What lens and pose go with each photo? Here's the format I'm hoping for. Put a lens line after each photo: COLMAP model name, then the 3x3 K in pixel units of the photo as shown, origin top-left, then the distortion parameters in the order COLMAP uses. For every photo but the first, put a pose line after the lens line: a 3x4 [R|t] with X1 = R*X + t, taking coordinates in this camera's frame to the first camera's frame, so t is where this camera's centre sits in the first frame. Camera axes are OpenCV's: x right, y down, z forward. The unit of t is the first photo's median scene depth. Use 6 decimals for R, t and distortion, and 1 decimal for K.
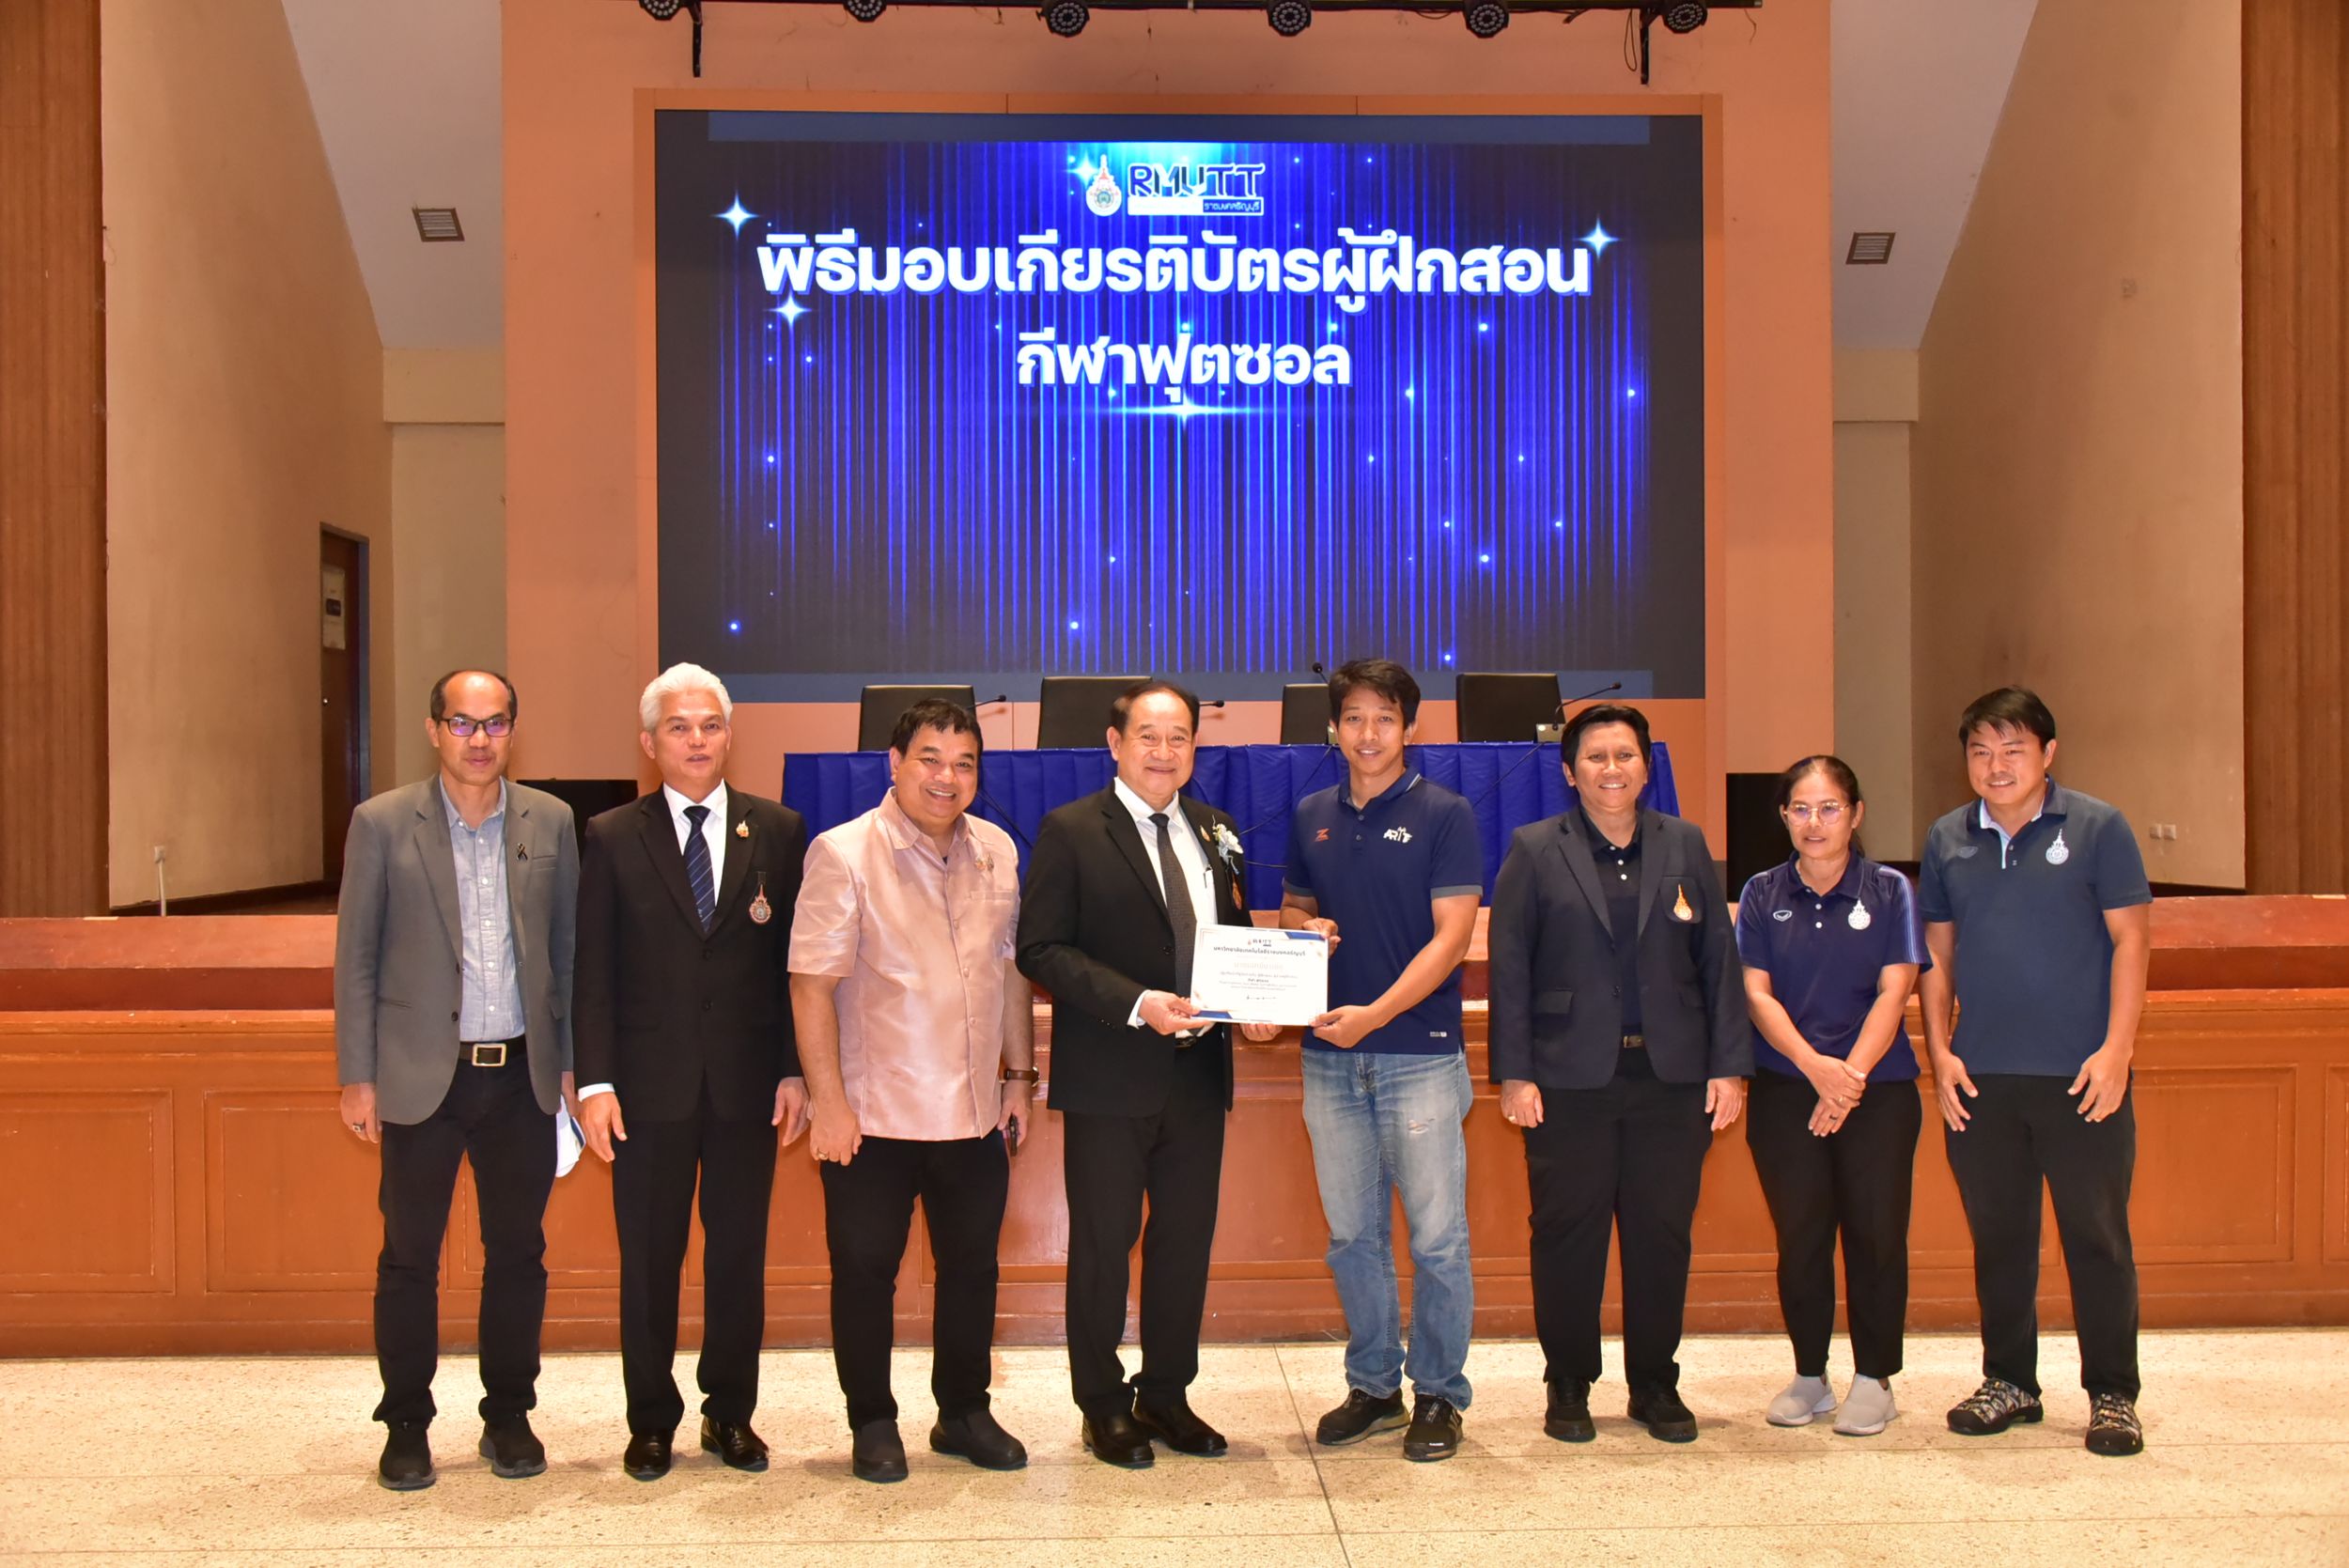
lens RADIAL K [[2484.5, 0, 1173.7], [0, 2484.5, 784.4], [0, 0, 1]] dist [0.014832, -0.014600]
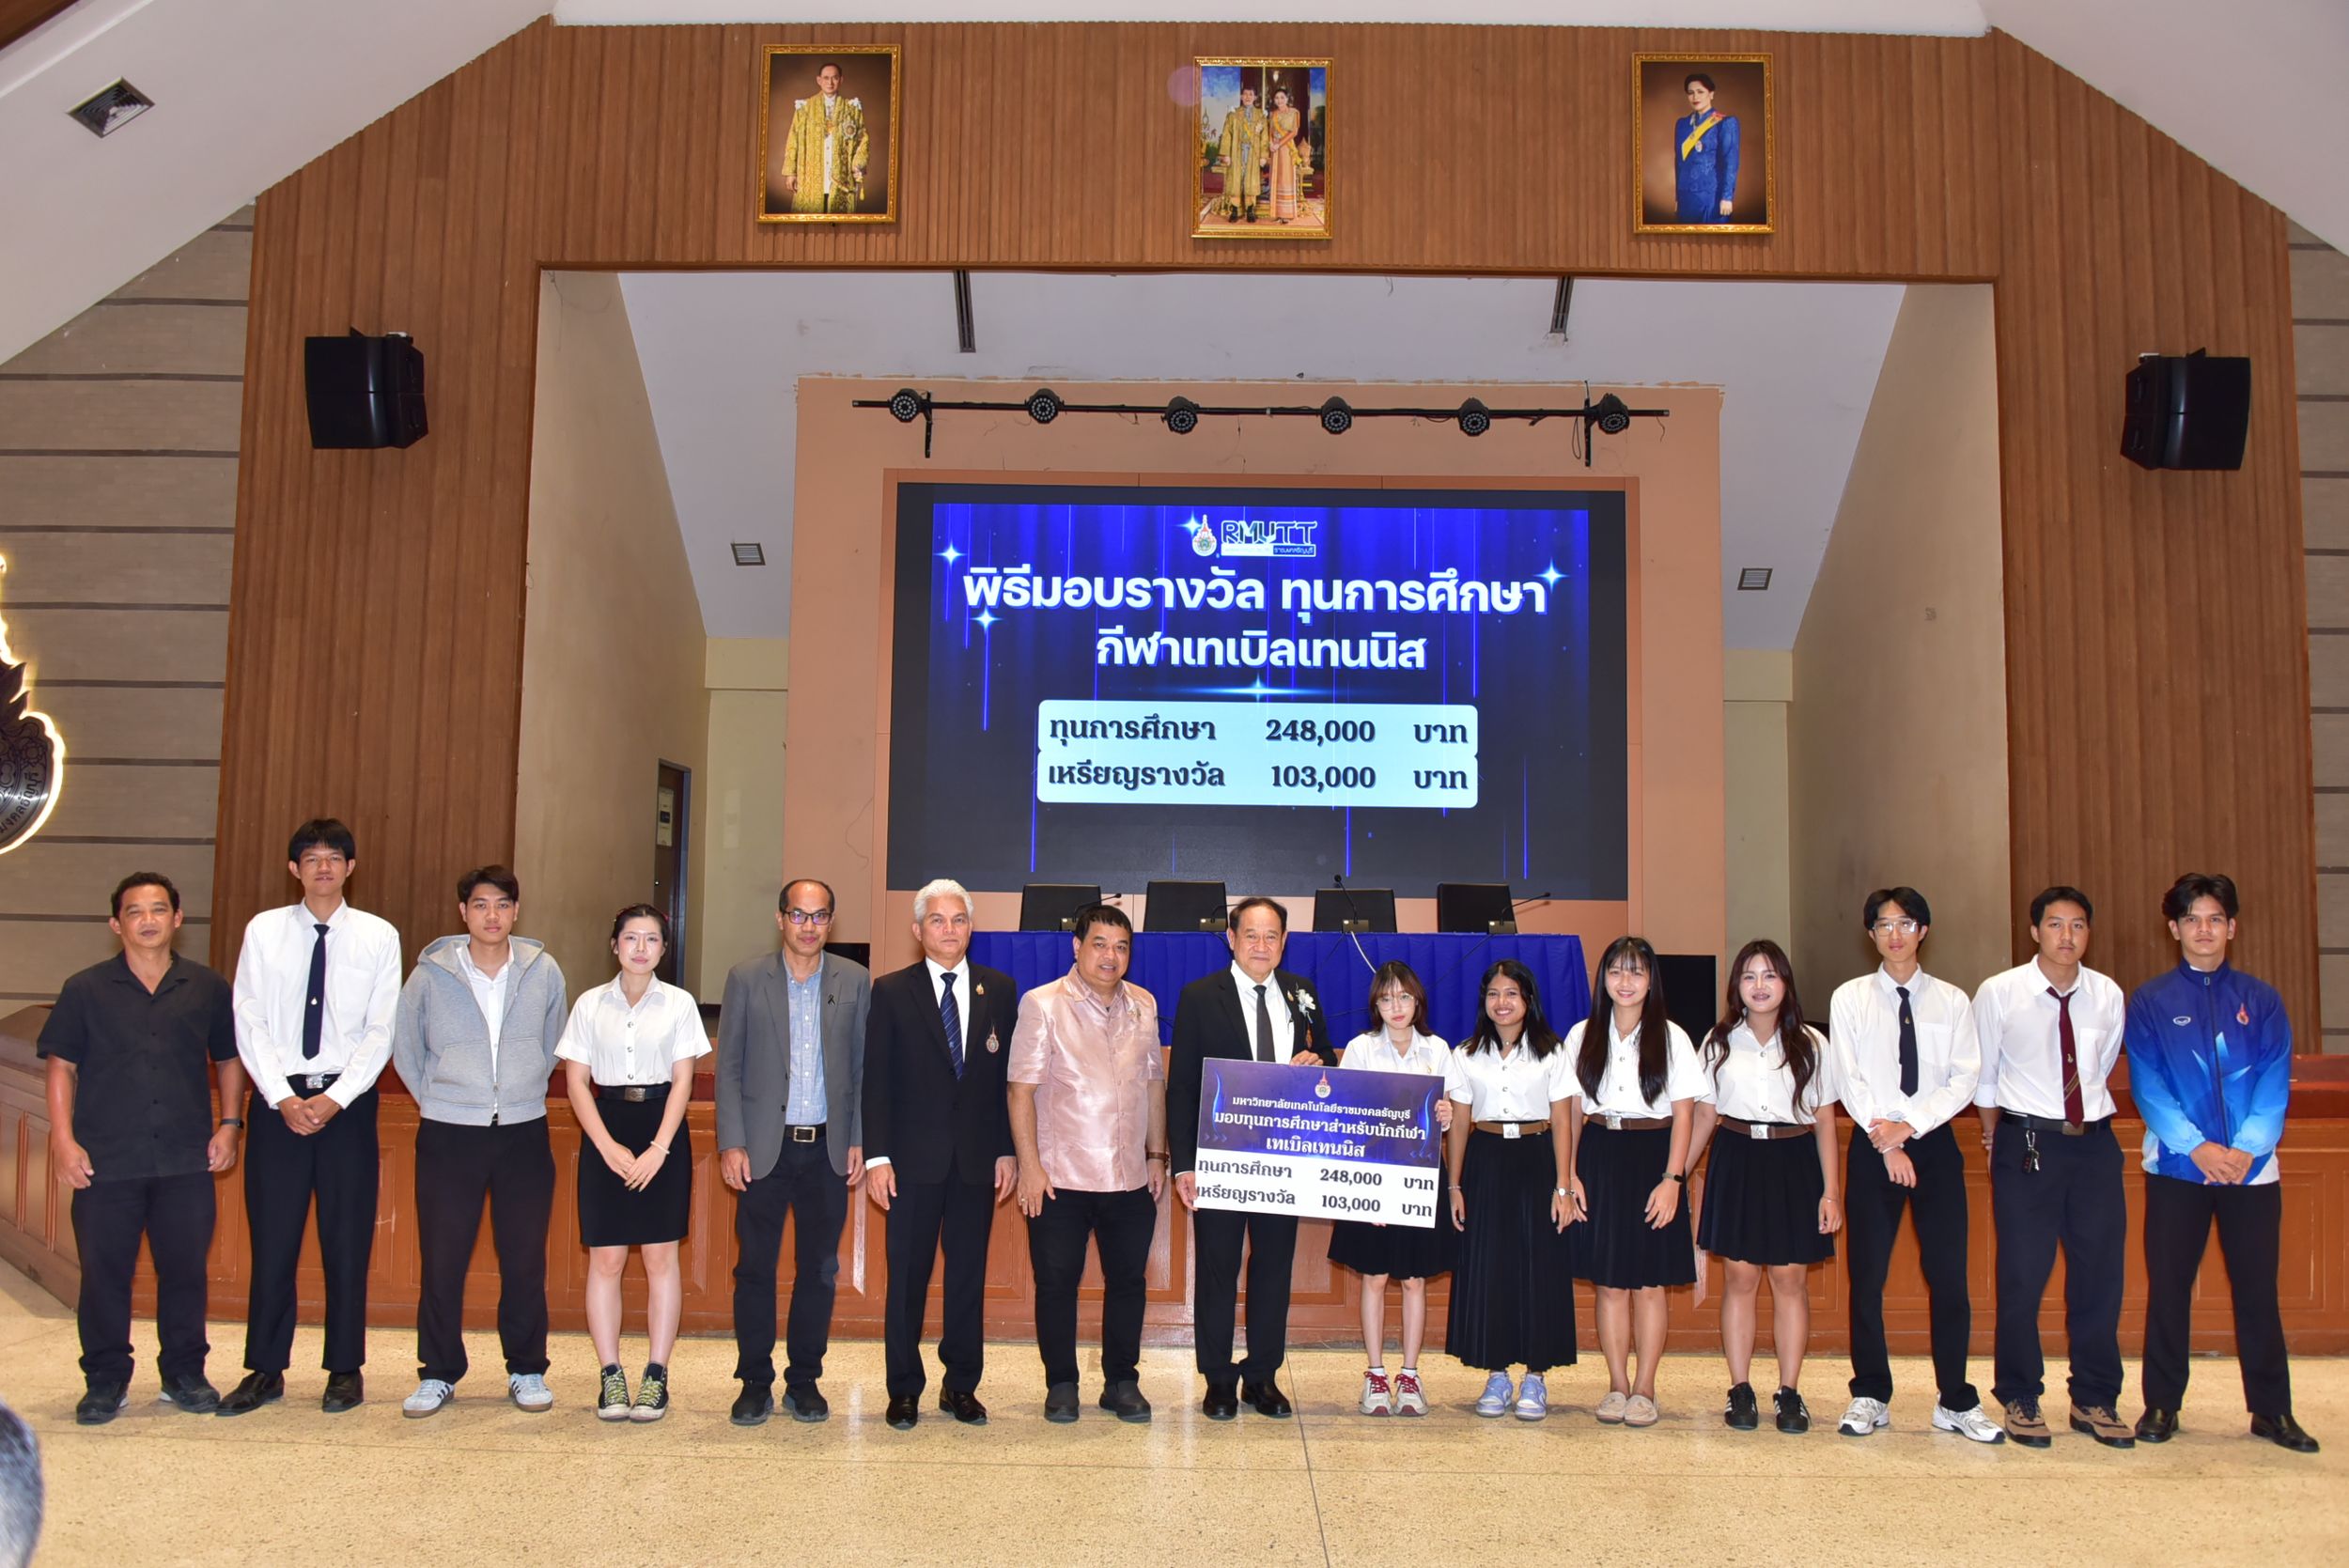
lens RADIAL K [[1872.0, 0, 1175.3], [0, 1872.0, 786.6], [0, 0, 1]] dist [-0.024170, -0.015873]
pose [[0.998344, 0.016066, -0.055242, 0.018647], [-0.020647, 0.996304, -0.083377, -0.005964], [0.053699, 0.084380, 0.994986, -0.069594]]
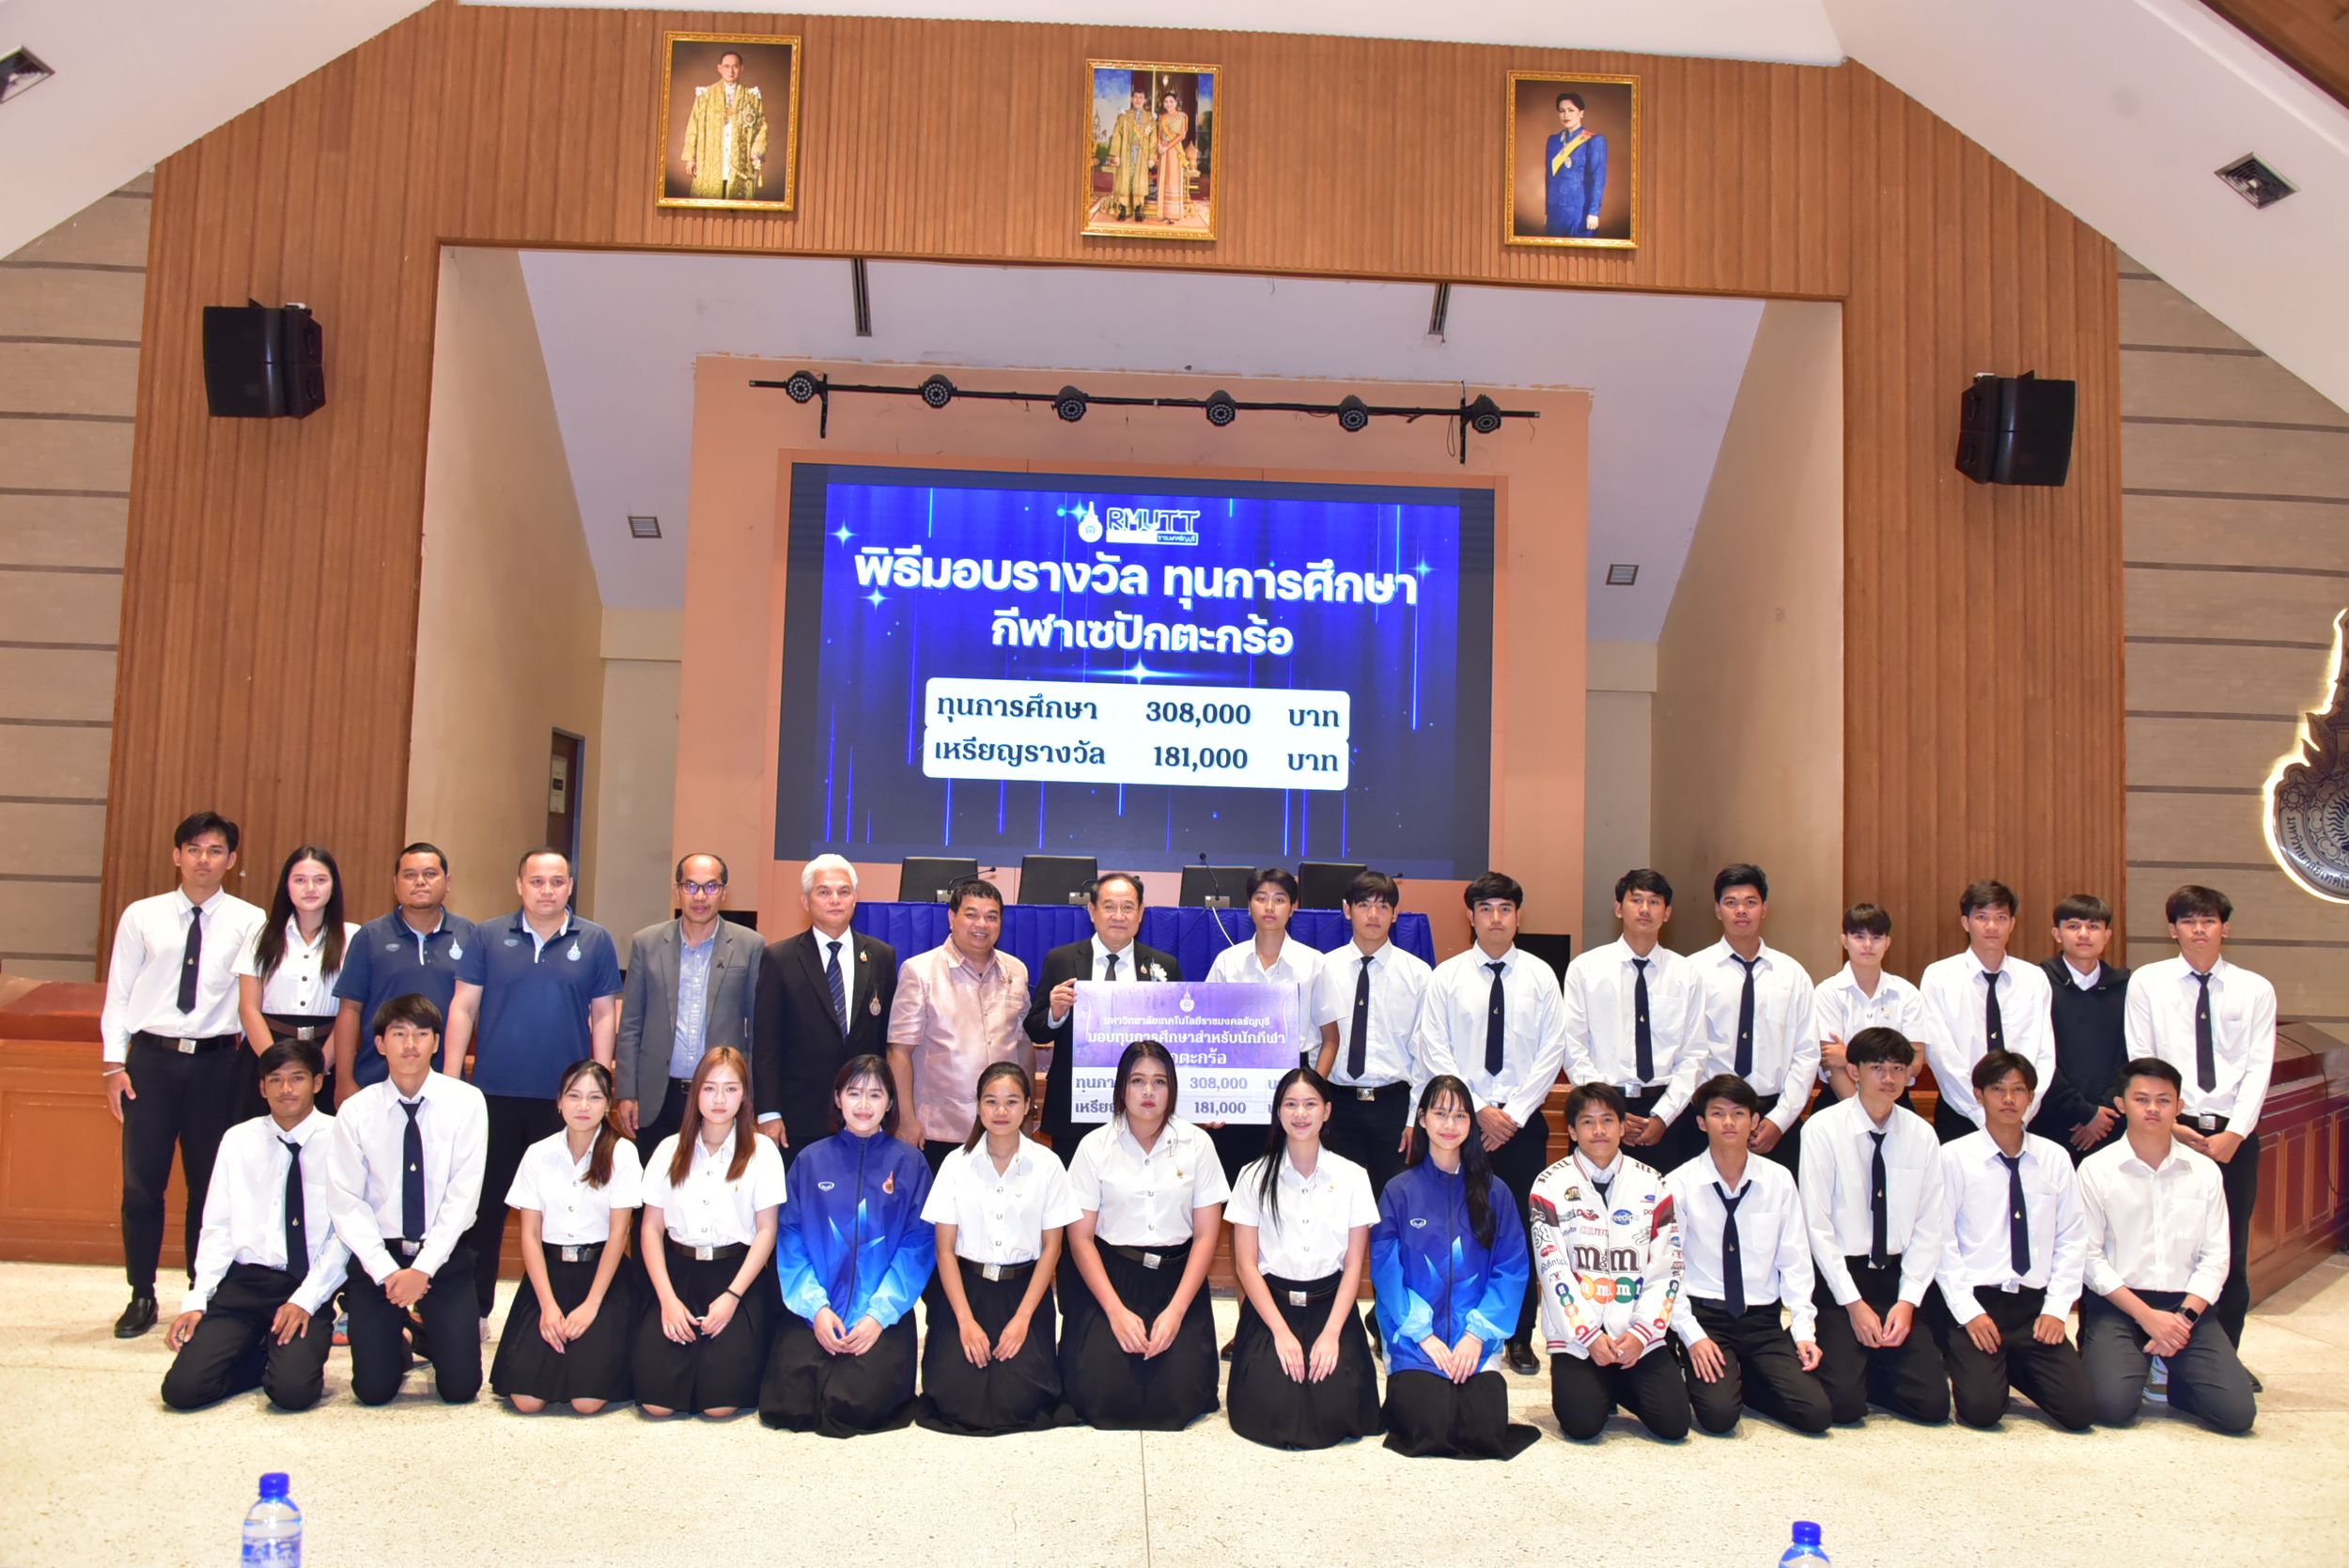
lens RADIAL K [[1875.7, 0, 1183.1], [0, 1875.7, 785.2], [0, 0, 1]] dist [-0.023826, -0.014080]
pose [[0.999384, 0.035004, -0.002634, 0.038363], [-0.035102, 0.996891, -0.070542, -0.007359], [0.000156, 0.070591, 0.997505, -0.113828]]
